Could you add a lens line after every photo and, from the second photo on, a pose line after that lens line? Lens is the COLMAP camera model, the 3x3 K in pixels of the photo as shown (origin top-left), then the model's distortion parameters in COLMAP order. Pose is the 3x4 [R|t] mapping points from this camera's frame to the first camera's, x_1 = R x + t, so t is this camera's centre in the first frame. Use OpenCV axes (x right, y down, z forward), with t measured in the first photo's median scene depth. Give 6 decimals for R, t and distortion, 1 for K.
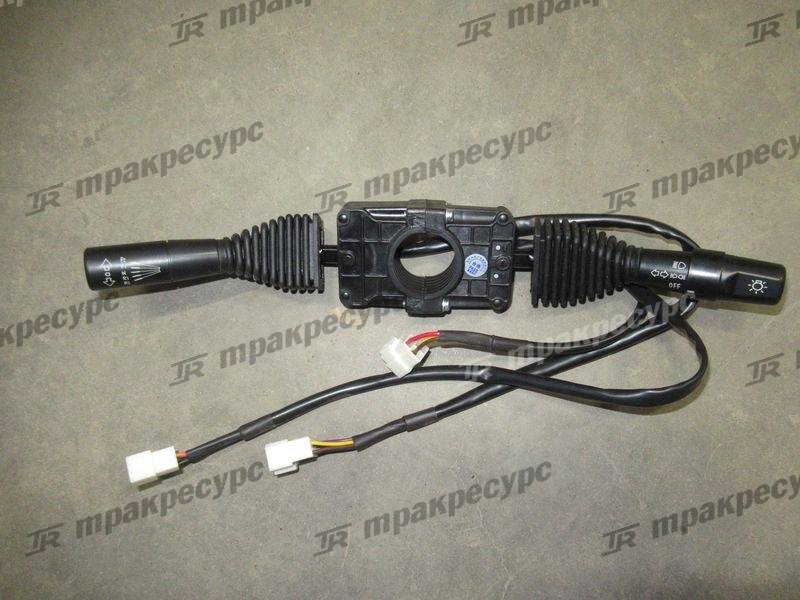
lens RADIAL K [[655.0, 0, 402.3], [0, 655.0, 298.3], [0, 0, 1]] dist [0.013217, 0.012968]
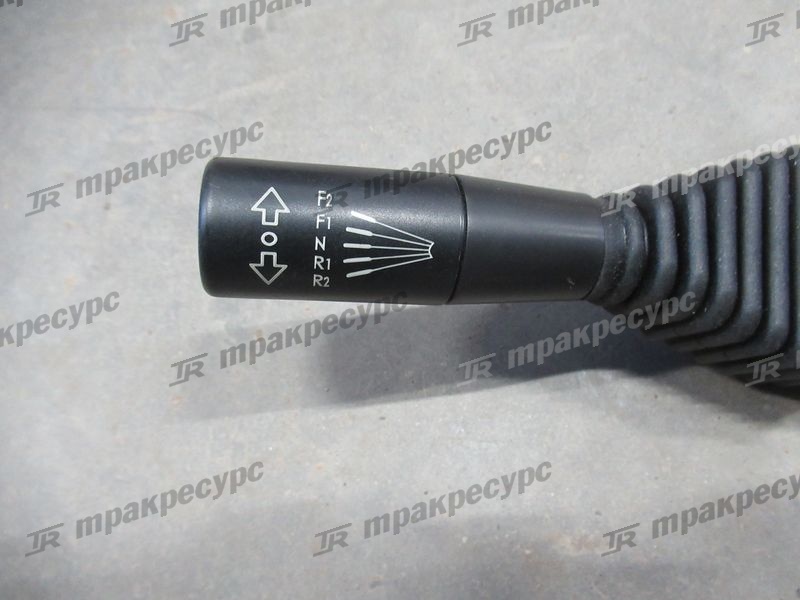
lens RADIAL K [[655.0, 0, 397.6], [0, 655.0, 299.8], [0, 0, 1]] dist [0.013217, 0.012968]
pose [[0.980467, 0.110369, -0.162800, -0.276912], [-0.136147, 0.978204, -0.156784, 0.022915], [0.141947, 0.175886, 0.974123, 0.590107]]
